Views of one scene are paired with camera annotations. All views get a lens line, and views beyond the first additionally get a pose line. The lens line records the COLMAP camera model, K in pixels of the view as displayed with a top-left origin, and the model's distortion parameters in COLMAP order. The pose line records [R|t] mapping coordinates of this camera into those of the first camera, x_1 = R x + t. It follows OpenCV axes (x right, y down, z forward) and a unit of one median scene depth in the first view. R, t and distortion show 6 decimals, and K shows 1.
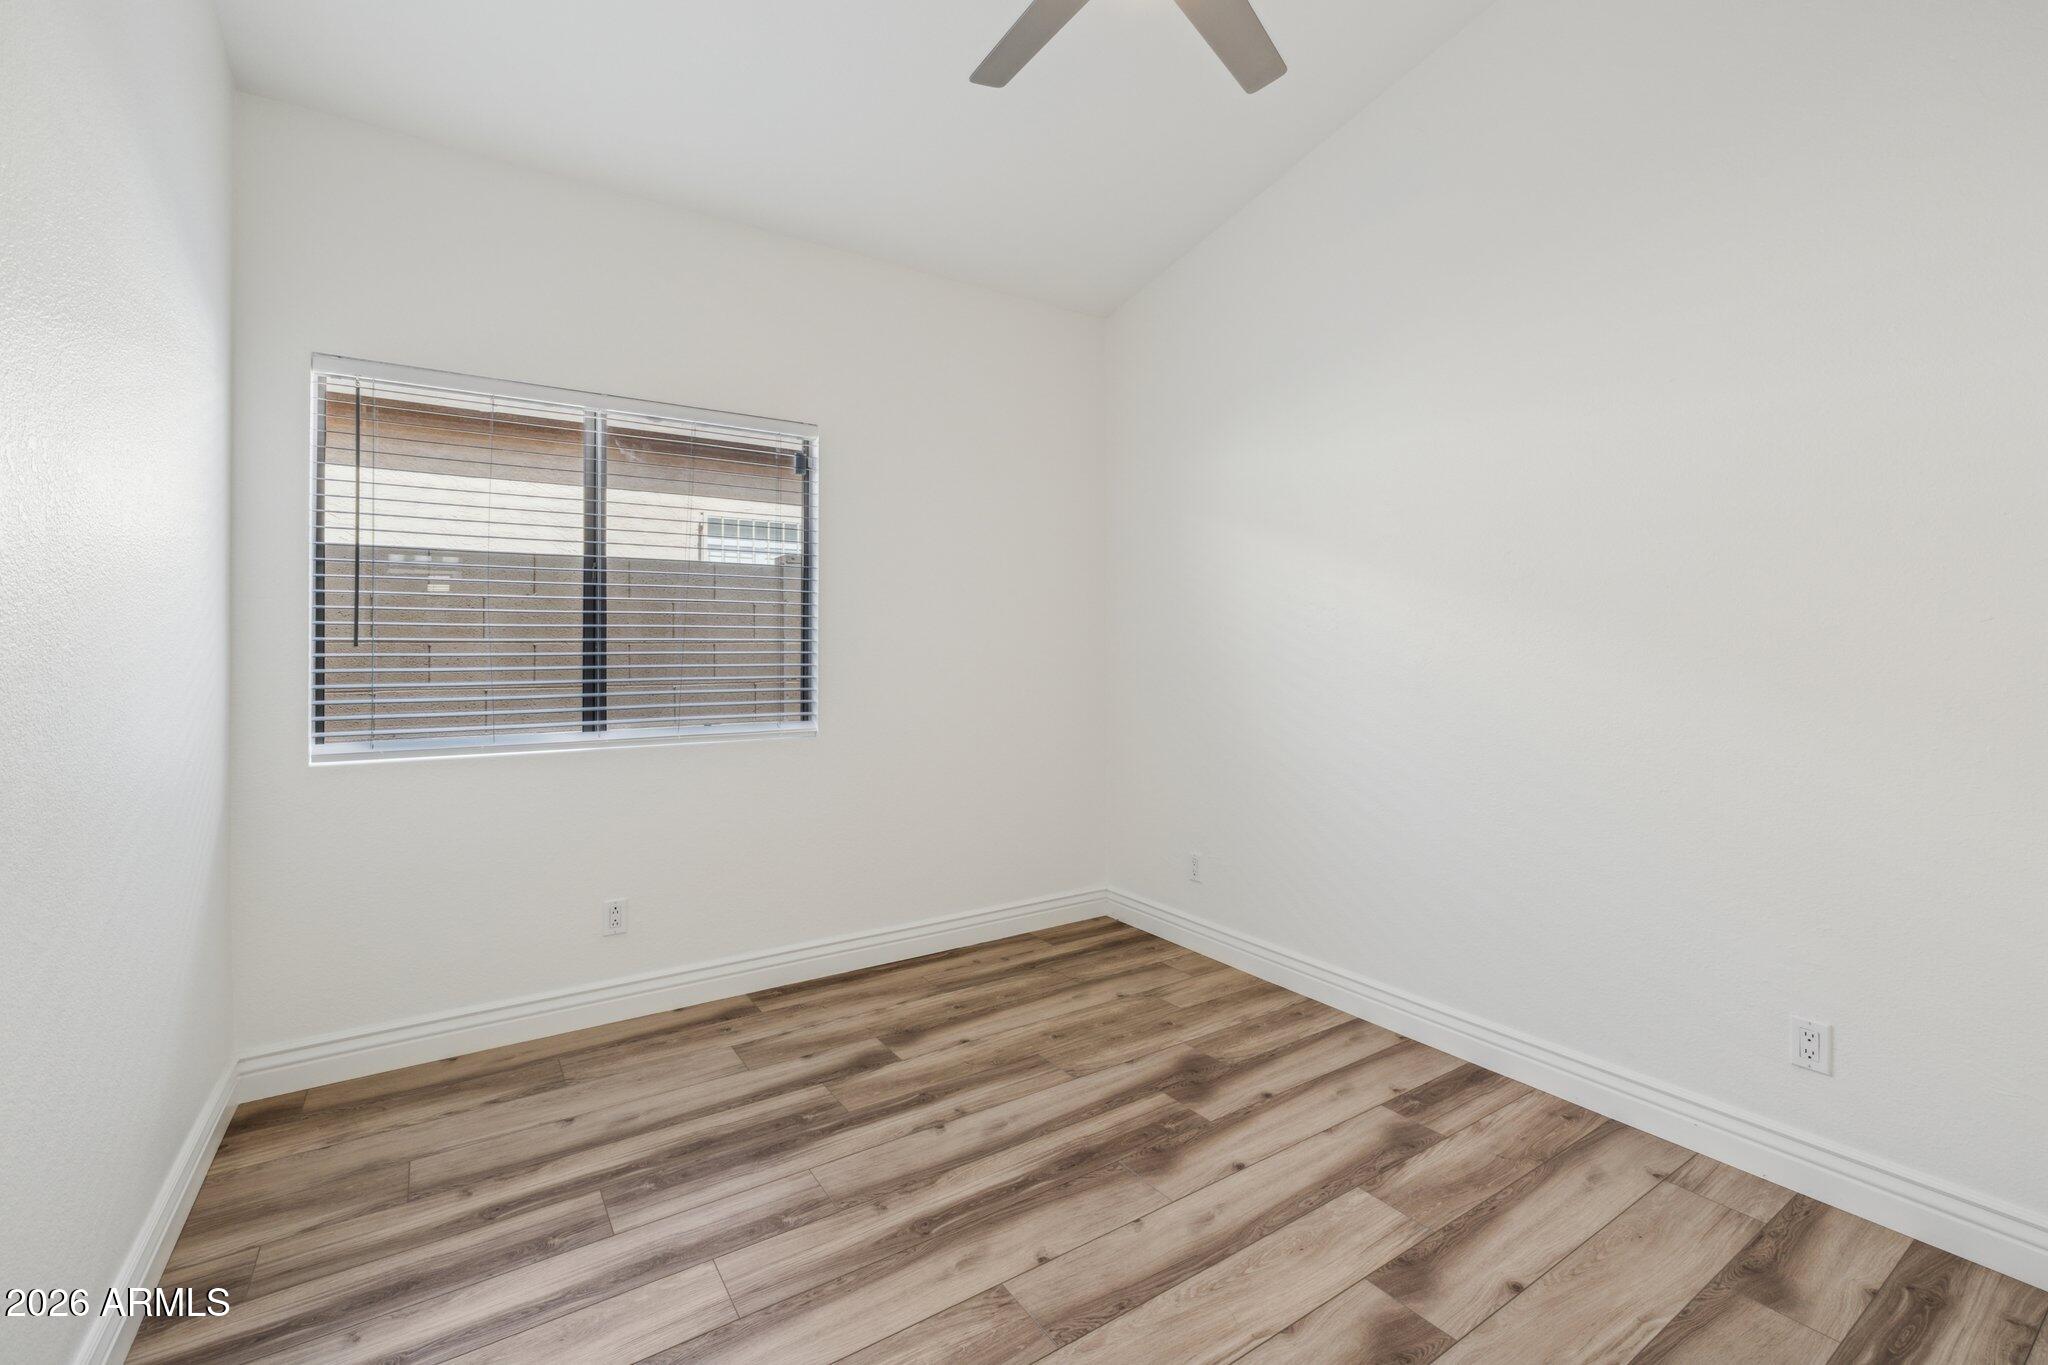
lens RADIAL K [[872.4, 0, 1019.5], [0, 872.4, 639.3], [0, 0, 1]] dist [0.000339, 0.000225]
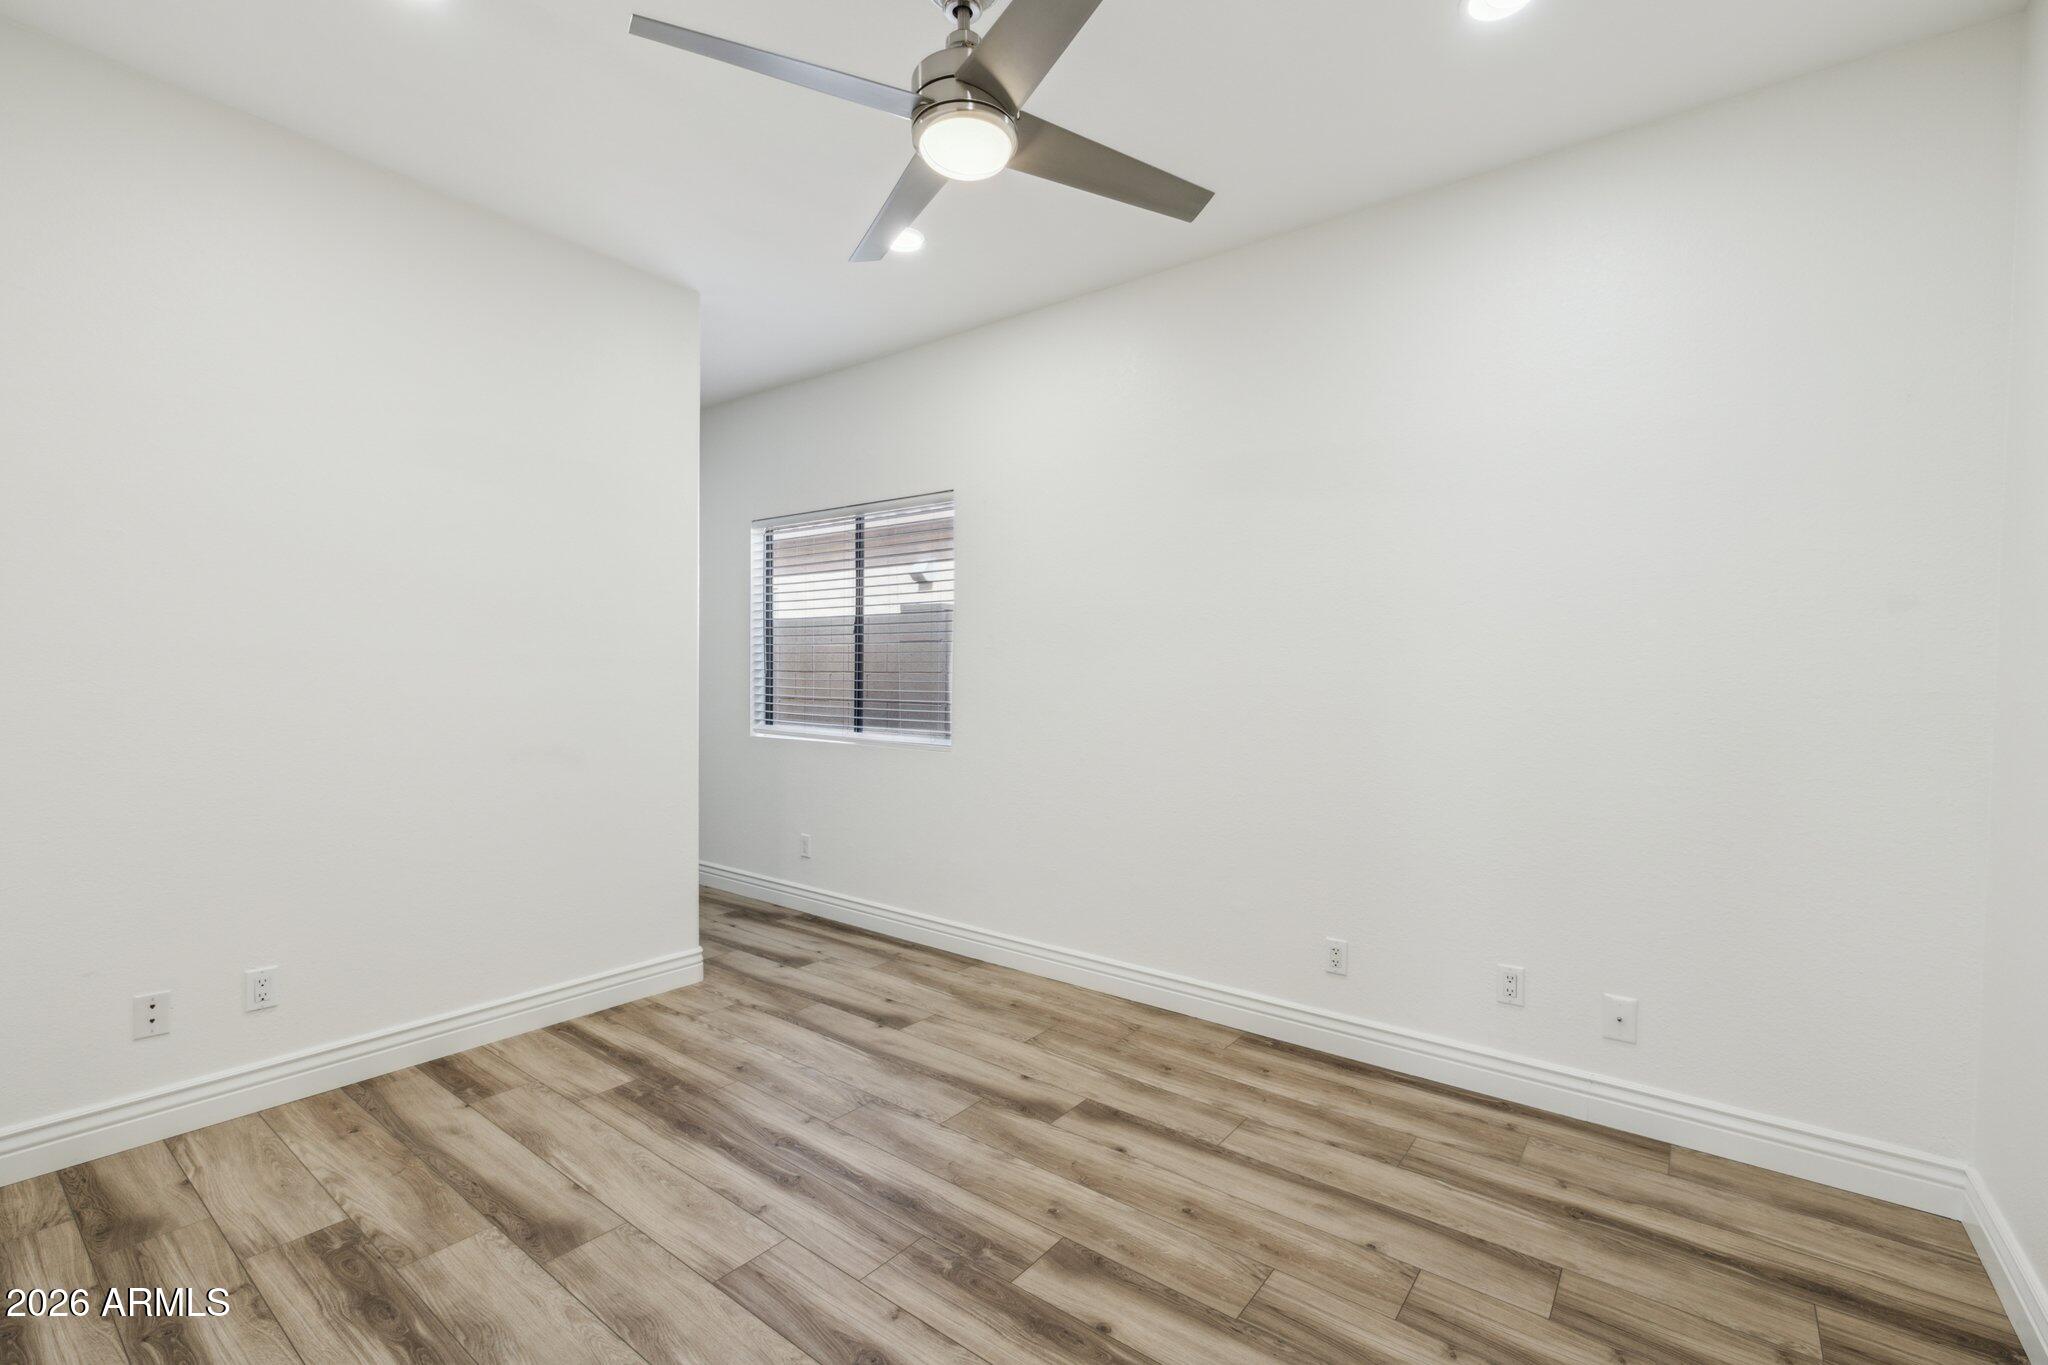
lens RADIAL K [[926.3, 0, 1024.0], [0, 926.3, 682.5], [0, 0, 1]] dist [-0.000667, -0.000126]
pose [[0.328083, 0.007930, -0.944616, 1.112491], [-0.013943, 0.999896, 0.003551, 0.010608], [0.944546, 0.012006, 0.328160, 0.747038]]
